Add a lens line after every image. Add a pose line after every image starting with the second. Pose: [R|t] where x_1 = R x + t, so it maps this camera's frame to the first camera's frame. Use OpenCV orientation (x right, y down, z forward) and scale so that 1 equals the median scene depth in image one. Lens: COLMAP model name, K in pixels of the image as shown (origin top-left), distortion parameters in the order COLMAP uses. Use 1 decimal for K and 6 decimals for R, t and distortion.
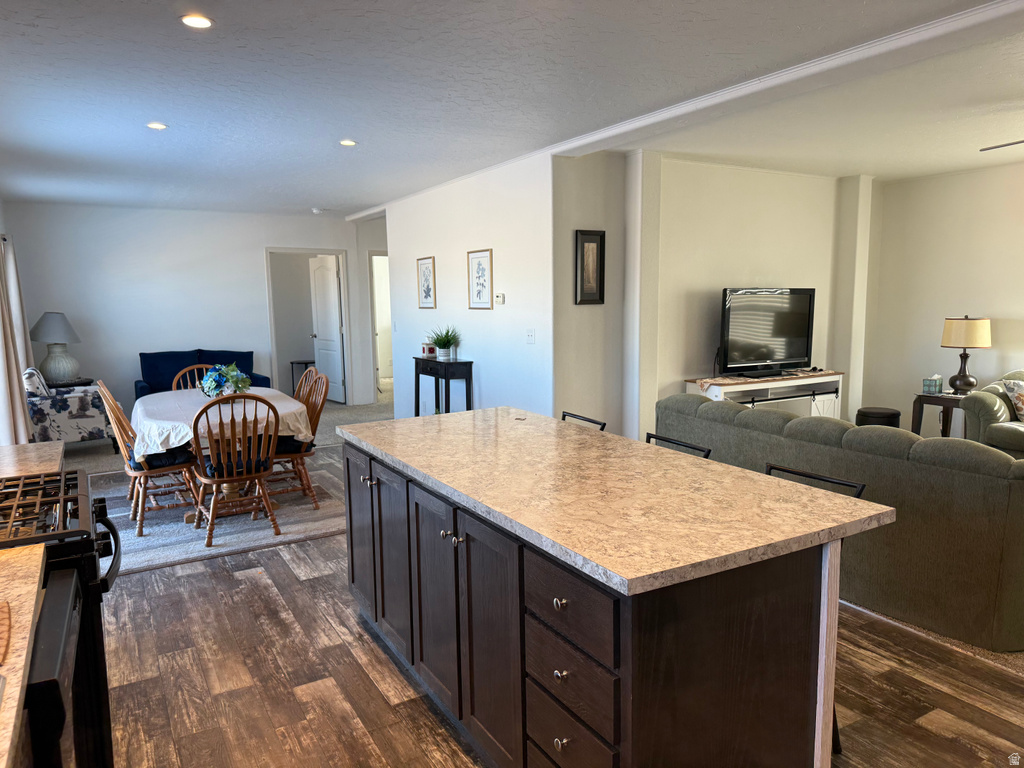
lens RADIAL K [[717.7, 0, 502.1], [0, 717.7, 390.7], [0, 0, 1]] dist [0.065727, -0.091186]
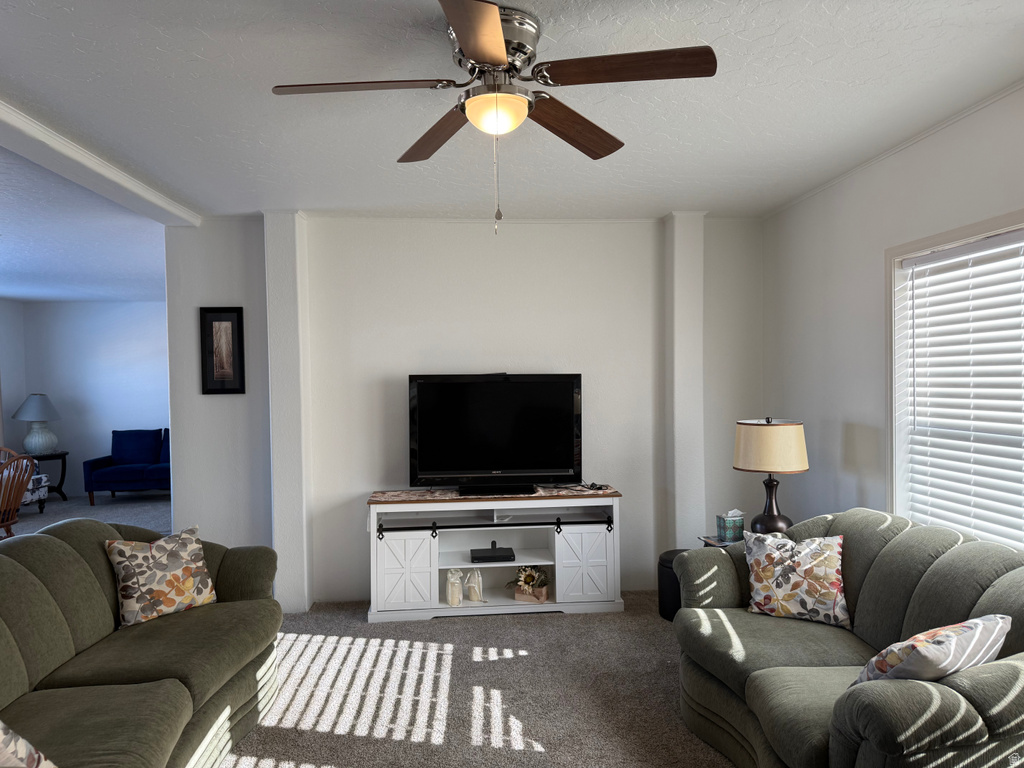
lens RADIAL K [[717.7, 0, 506.3], [0, 717.7, 375.7], [0, 0, 1]] dist [0.065727, -0.091186]
pose [[0.905645, -0.001647, -0.424033, 0.699593], [-0.050041, 0.992590, -0.110732, -0.058502], [0.421074, 0.121503, 0.898851, 0.346133]]
